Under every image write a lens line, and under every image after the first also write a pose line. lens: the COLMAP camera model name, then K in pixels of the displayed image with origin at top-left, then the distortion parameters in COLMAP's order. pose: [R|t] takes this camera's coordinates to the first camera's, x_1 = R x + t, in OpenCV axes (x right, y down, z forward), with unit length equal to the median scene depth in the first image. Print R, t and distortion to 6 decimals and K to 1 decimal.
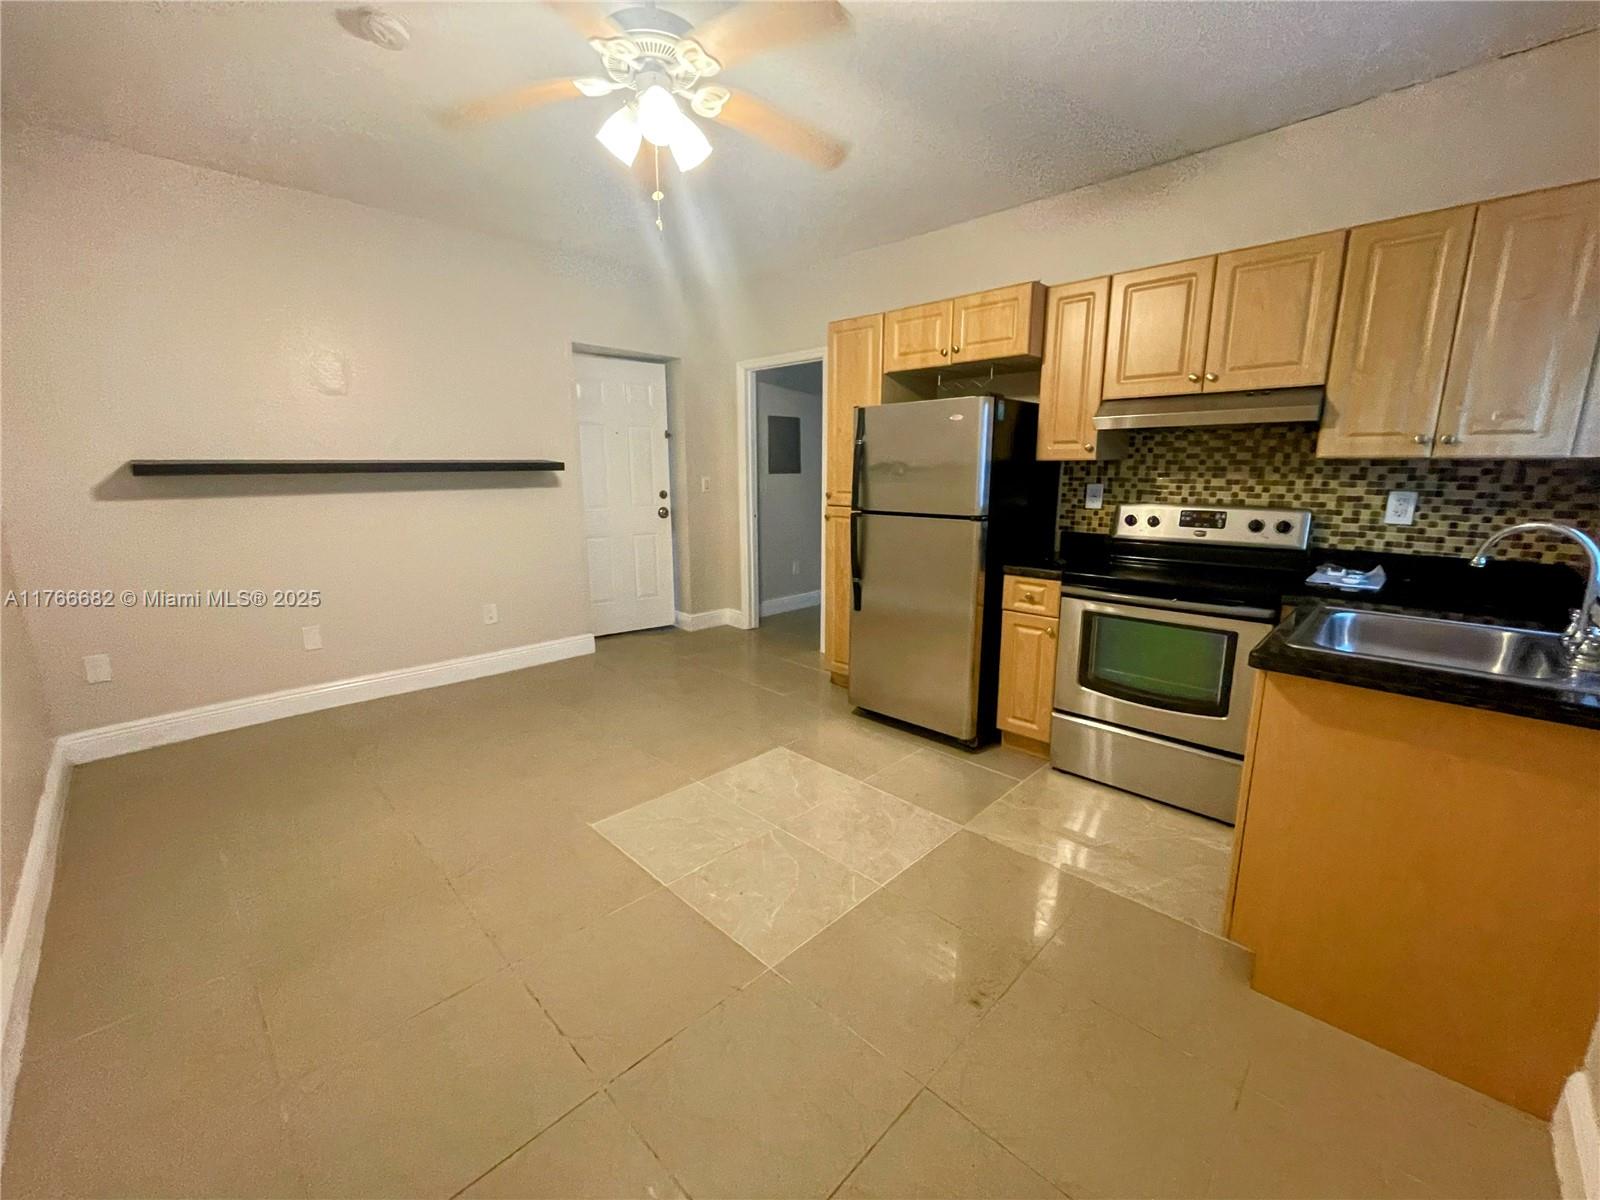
lens RADIAL K [[646.8, 0, 806.7], [0, 646.8, 598.6], [0, 0, 1]] dist [-0.003133, -0.000066]
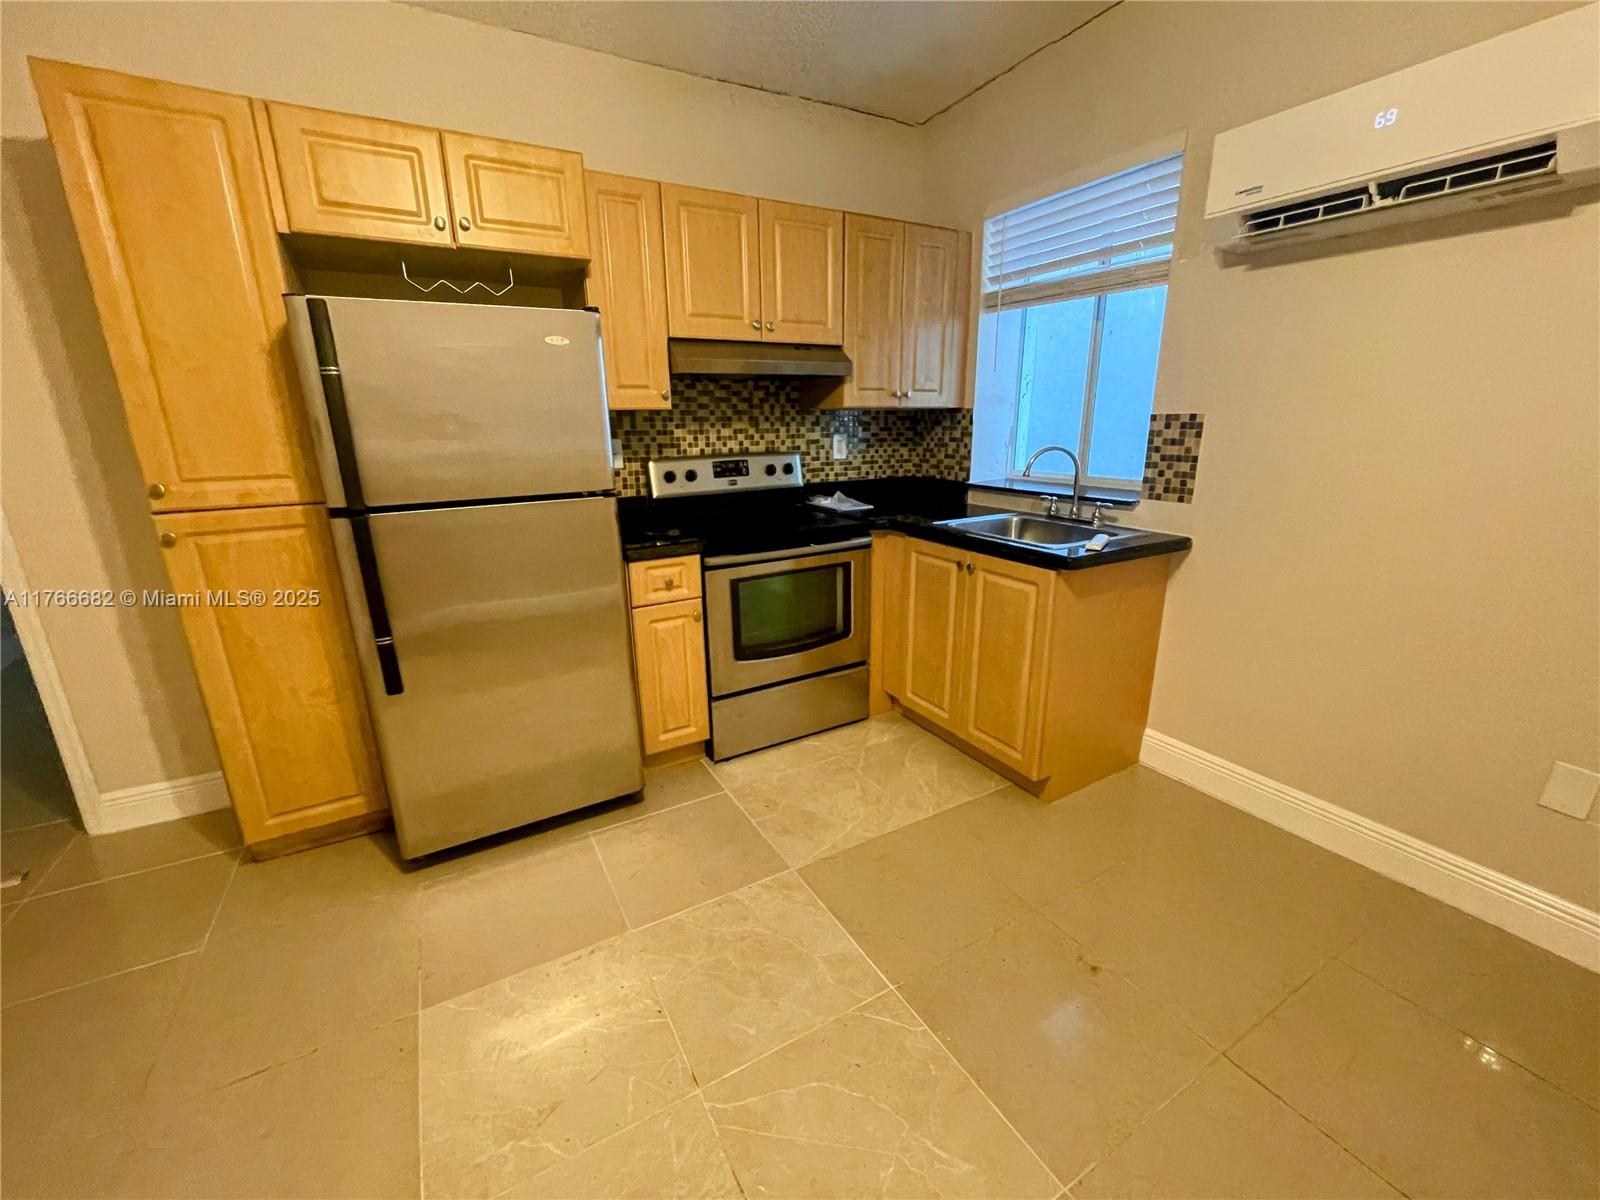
lens RADIAL K [[646.8, 0, 802.2], [0, 646.8, 595.3], [0, 0, 1]] dist [-0.003133, -0.000066]
pose [[0.270632, -0.259441, 0.927065, -0.382654], [0.205159, 0.956422, 0.207766, -0.128032], [-0.940568, 0.133967, 0.312065, 0.635659]]
